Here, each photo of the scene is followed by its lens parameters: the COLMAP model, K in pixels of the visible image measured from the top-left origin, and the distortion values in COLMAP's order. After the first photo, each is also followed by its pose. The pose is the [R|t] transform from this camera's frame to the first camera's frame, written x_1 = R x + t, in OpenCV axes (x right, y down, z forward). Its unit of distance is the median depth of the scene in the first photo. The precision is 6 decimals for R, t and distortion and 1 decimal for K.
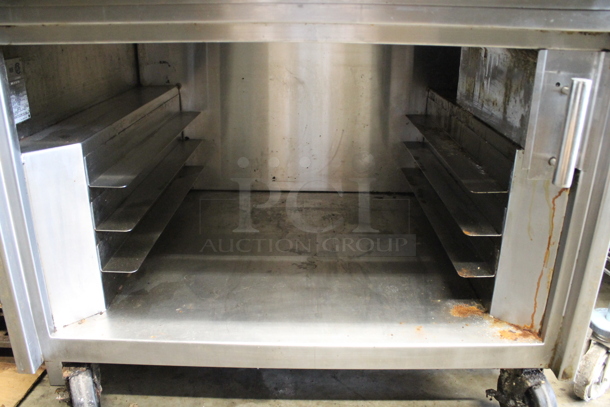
lens RADIAL K [[514.1, 0, 305.0], [0, 514.1, 203.5], [0, 0, 1]] dist [-0.163160, 0.150572]
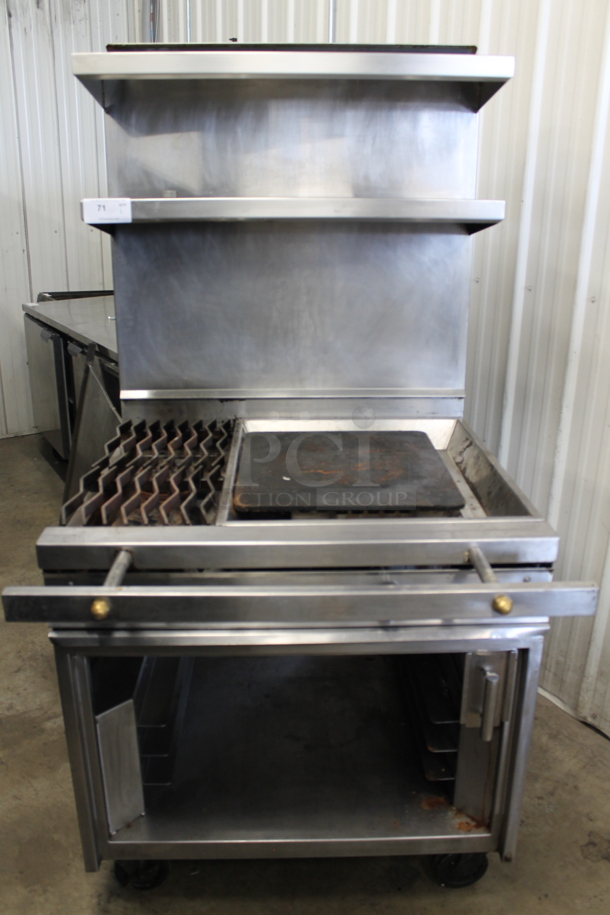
lens RADIAL K [[771.2, 0, 305.0], [0, 771.2, 457.5], [0, 0, 1]] dist [-0.163160, 0.150572]
pose [[0.998994, -0.017124, 0.041441, -0.069248], [0.019339, 0.998372, -0.053664, -0.590034], [-0.040455, 0.054411, 0.997699, -0.951982]]
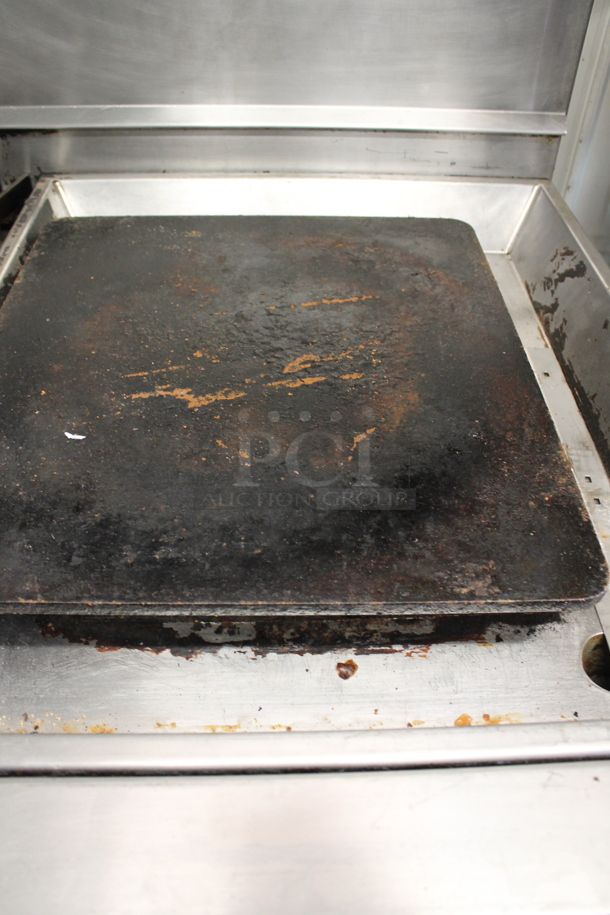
lens RADIAL K [[771.2, 0, 305.0], [0, 771.2, 457.5], [0, 0, 1]] dist [-0.163160, 0.150572]
pose [[0.998561, -0.019899, 0.049805, 0.222575], [0.000508, 0.932092, 0.362222, -0.990482], [-0.053631, -0.361676, 0.930760, 0.992453]]
